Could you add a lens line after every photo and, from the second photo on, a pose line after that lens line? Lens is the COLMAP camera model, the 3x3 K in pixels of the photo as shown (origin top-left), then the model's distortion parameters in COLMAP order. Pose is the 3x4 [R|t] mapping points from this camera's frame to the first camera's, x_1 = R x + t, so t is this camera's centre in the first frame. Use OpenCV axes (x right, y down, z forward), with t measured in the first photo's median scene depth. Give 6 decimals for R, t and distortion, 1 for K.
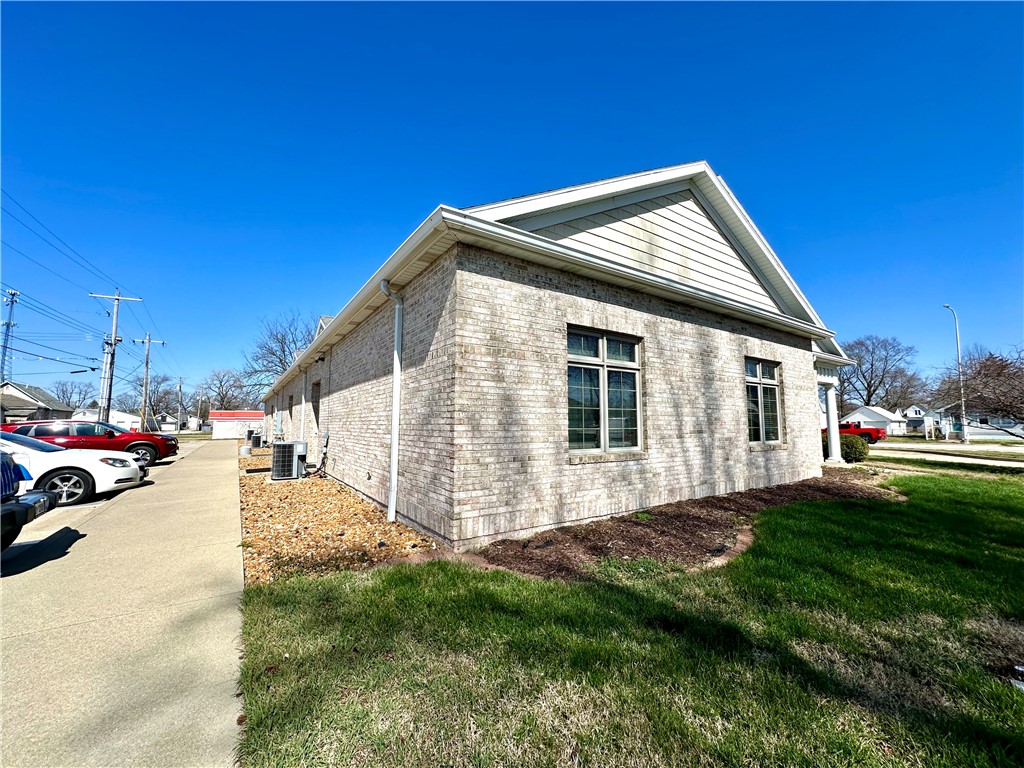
lens RADIAL K [[406.4, 0, 512.0], [0, 406.4, 384.0], [0, 0, 1]] dist [-0.001958, -0.000362]
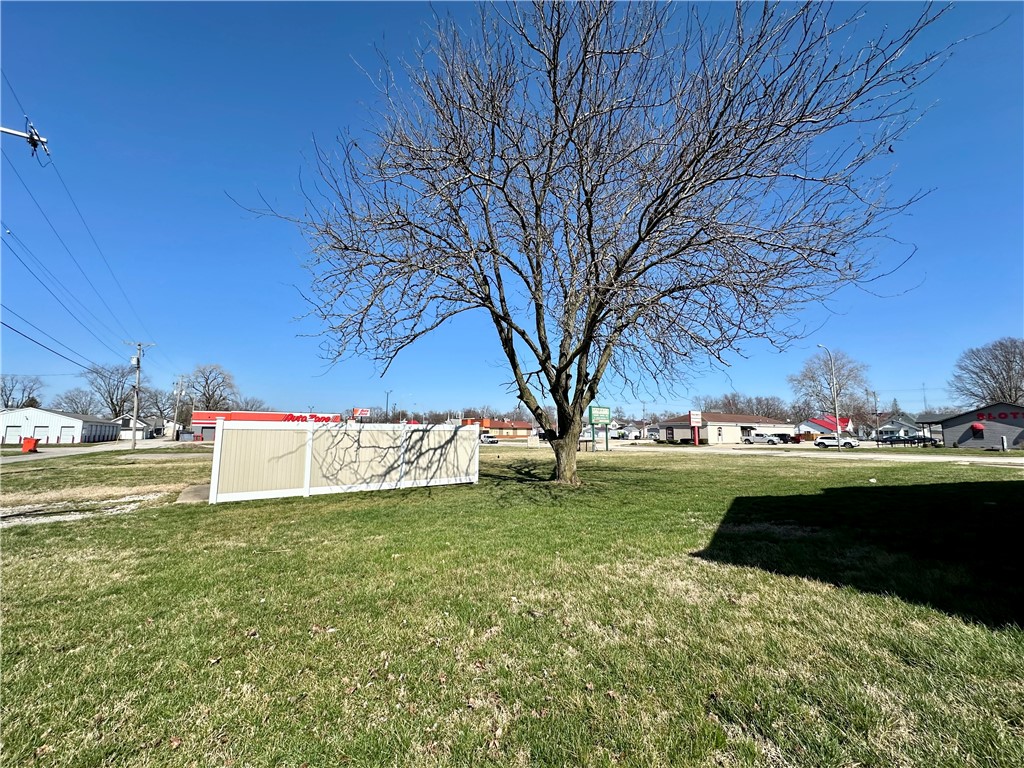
lens RADIAL K [[406.4, 0, 512.0], [0, 406.4, 384.0], [0, 0, 1]] dist [-0.001958, -0.000362]
pose [[0.999592, 0.009275, 0.027005, -0.175957], [-0.008731, 0.999758, -0.020206, 0.022556], [-0.027186, 0.019962, 0.999431, 0.234163]]
